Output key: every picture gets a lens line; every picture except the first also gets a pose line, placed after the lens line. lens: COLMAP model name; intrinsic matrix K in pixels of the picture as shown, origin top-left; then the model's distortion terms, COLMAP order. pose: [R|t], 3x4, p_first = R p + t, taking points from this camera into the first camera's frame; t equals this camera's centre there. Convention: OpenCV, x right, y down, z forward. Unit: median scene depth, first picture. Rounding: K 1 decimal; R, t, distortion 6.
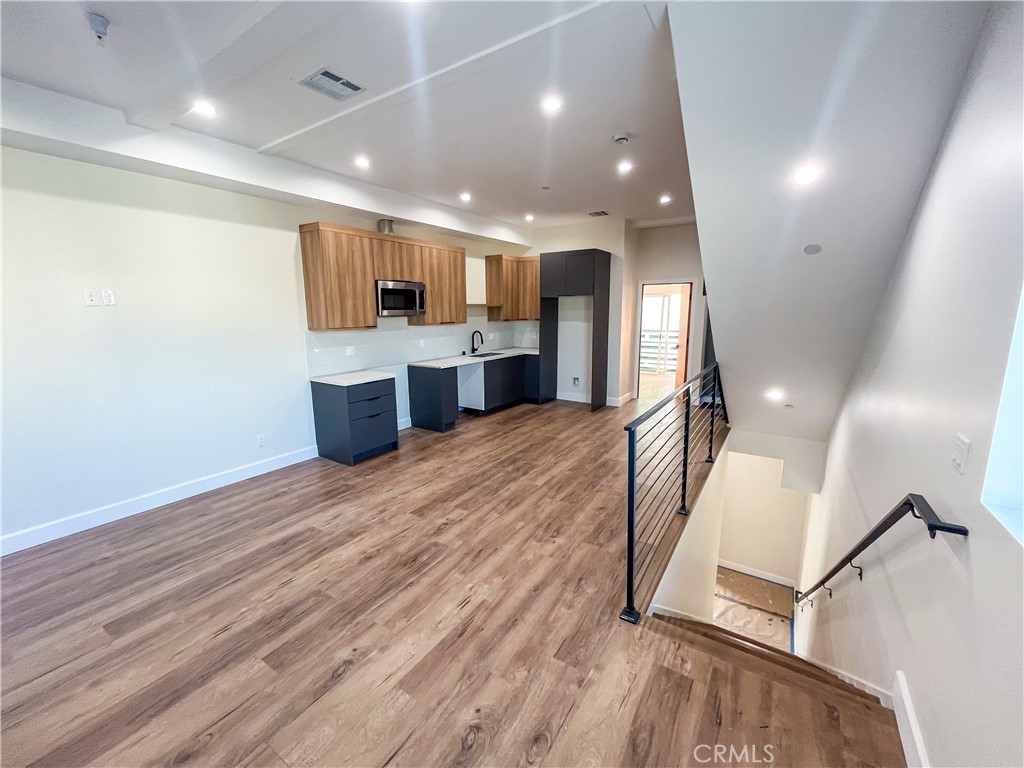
lens RADIAL K [[416.4, 0, 512.0], [0, 416.4, 384.0], [0, 0, 1]] dist [-0.001190, -0.000213]
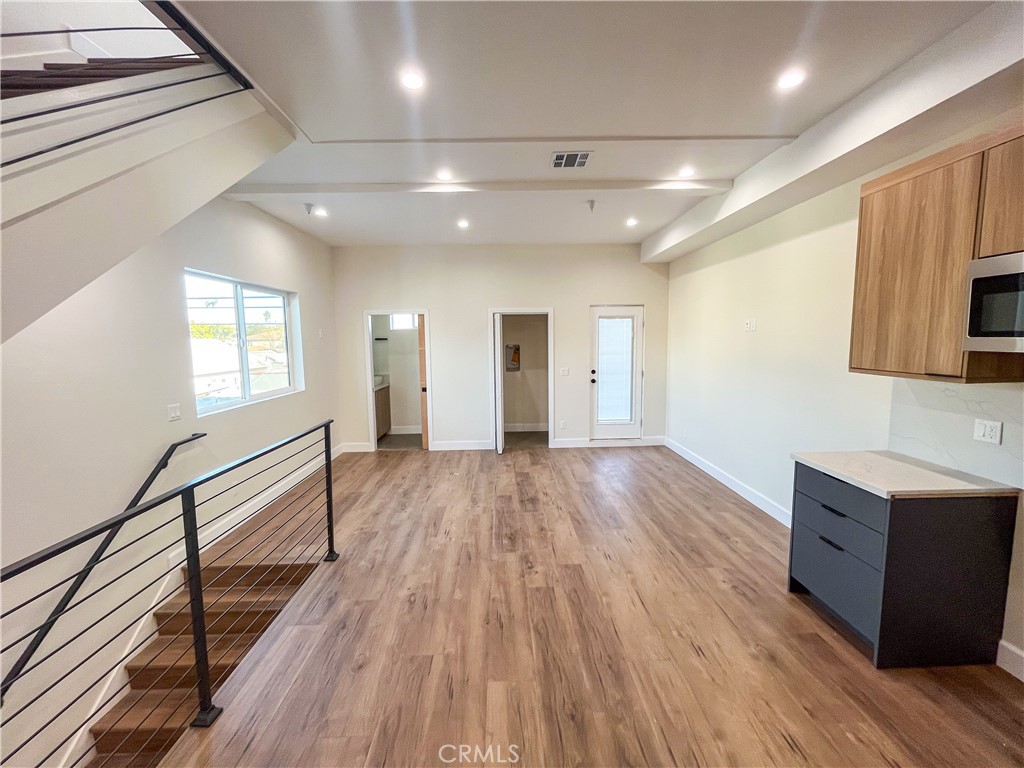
lens RADIAL K [[416.4, 0, 512.0], [0, 416.4, 384.0], [0, 0, 1]] dist [-0.001190, -0.000213]
pose [[-0.822230, 0.082288, -0.563176, 0.365371], [-0.082102, 0.961996, 0.260428, -0.298613], [0.563203, 0.260370, -0.784226, 1.594983]]
